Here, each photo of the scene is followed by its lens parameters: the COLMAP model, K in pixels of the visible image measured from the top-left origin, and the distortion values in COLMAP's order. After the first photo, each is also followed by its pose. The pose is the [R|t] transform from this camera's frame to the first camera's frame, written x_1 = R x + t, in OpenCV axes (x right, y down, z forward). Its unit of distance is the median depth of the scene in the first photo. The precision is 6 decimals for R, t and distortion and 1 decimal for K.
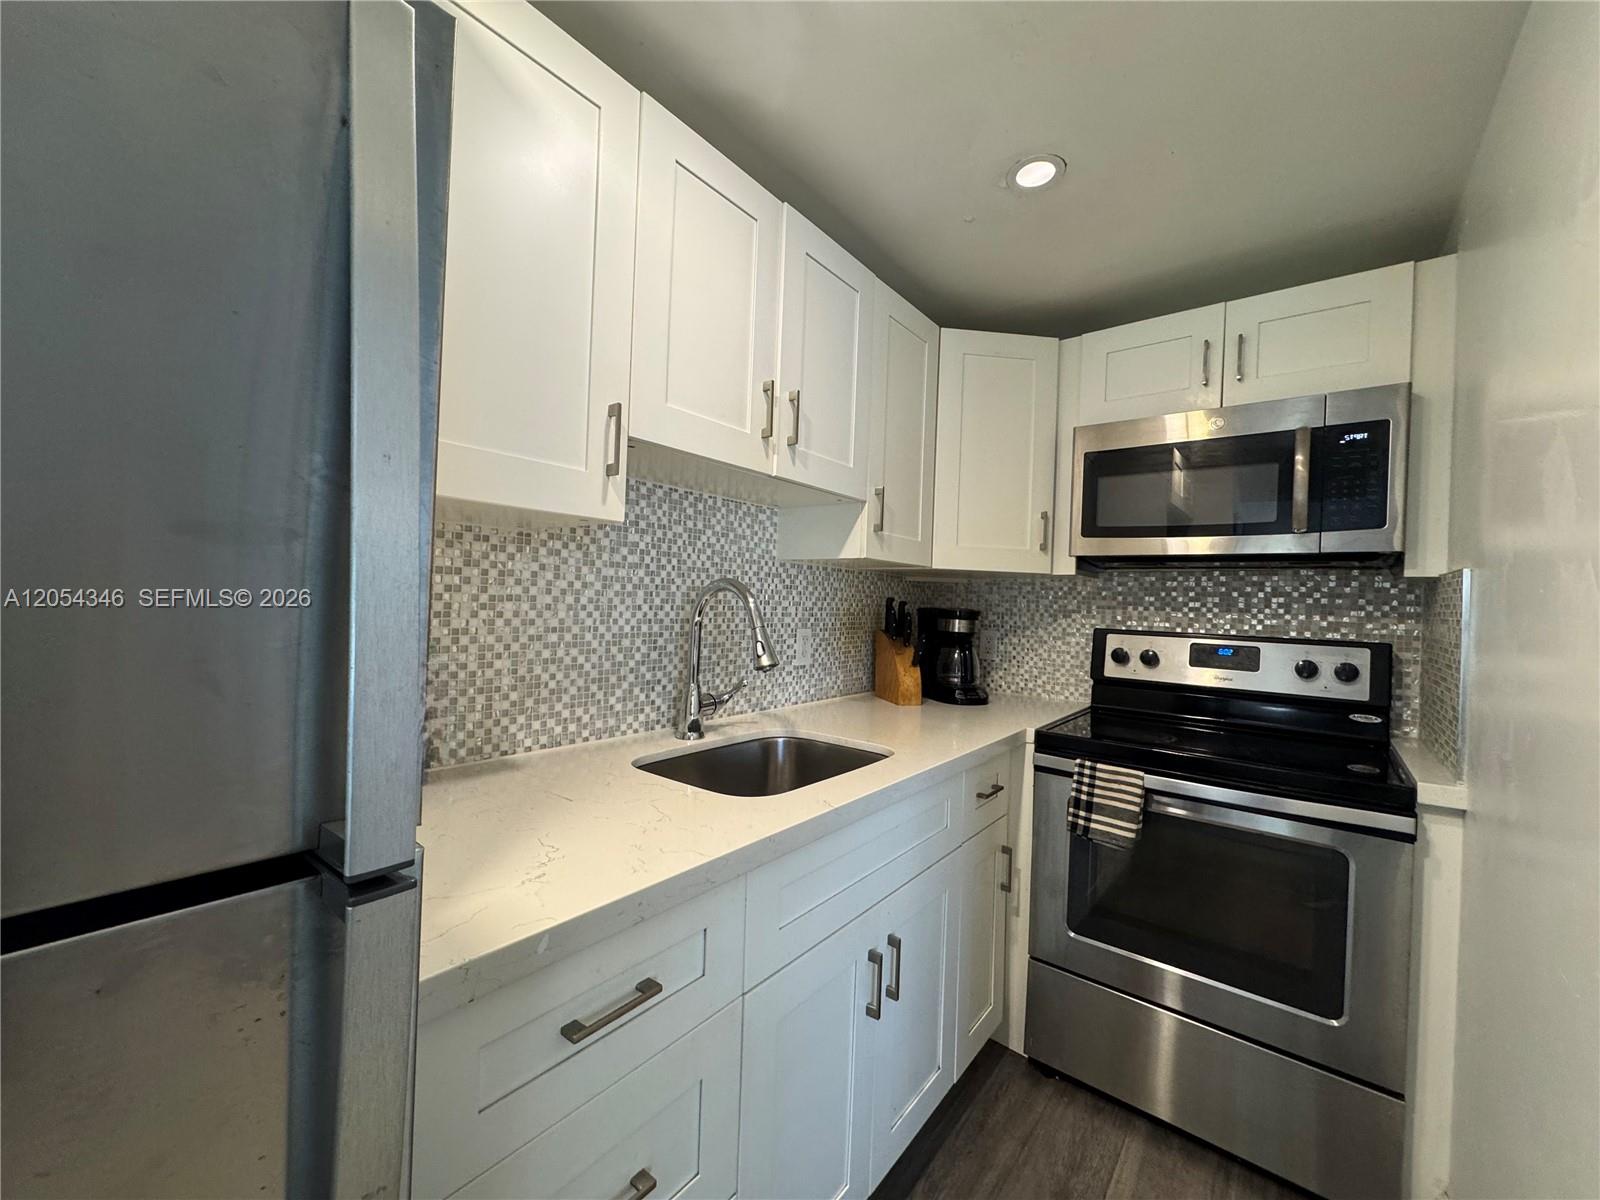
lens RADIAL K [[632.6, 0, 800.0], [0, 632.6, 600.0], [0, 0, 1]] dist [-0.018397, 0.000153]
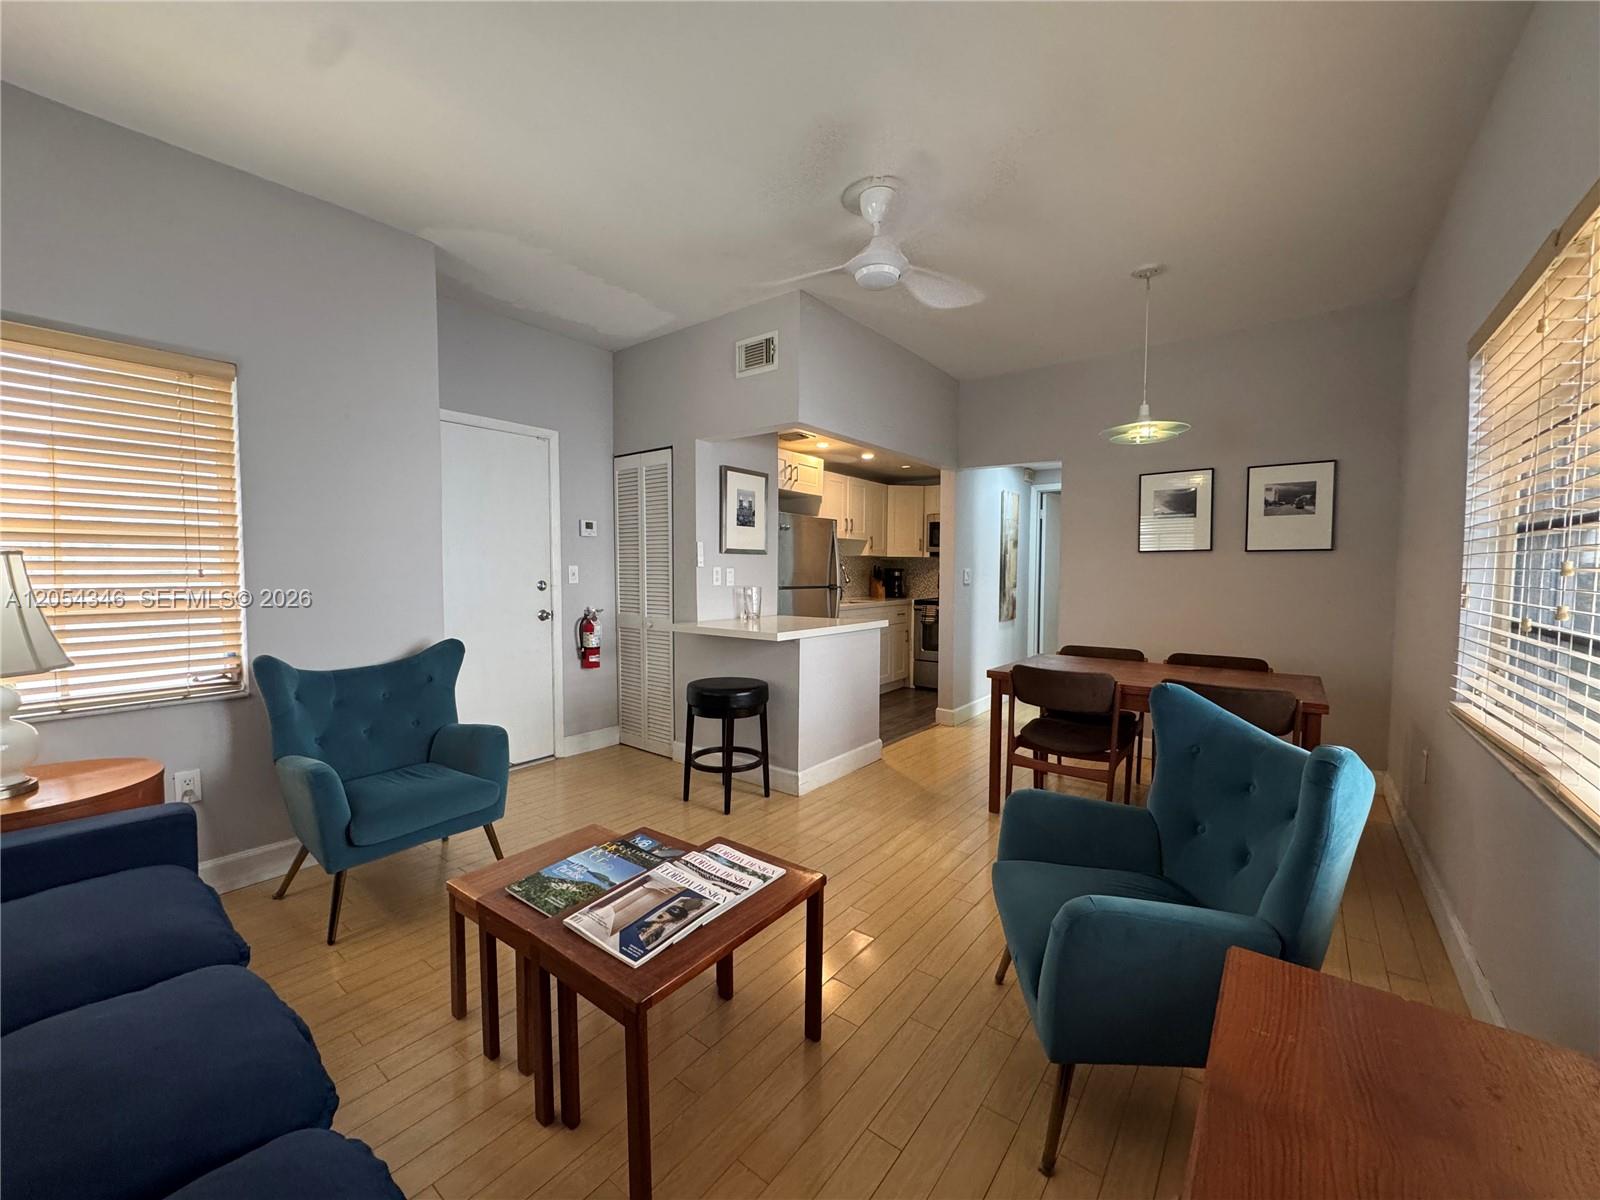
lens RADIAL K [[632.6, 0, 800.0], [0, 632.6, 600.0], [0, 0, 1]] dist [-0.018397, 0.000153]
pose [[0.999211, -0.033774, 0.020888, -0.362178], [0.032612, 0.998026, 0.053672, -0.016681], [-0.022659, -0.052949, 0.998340, -2.571317]]
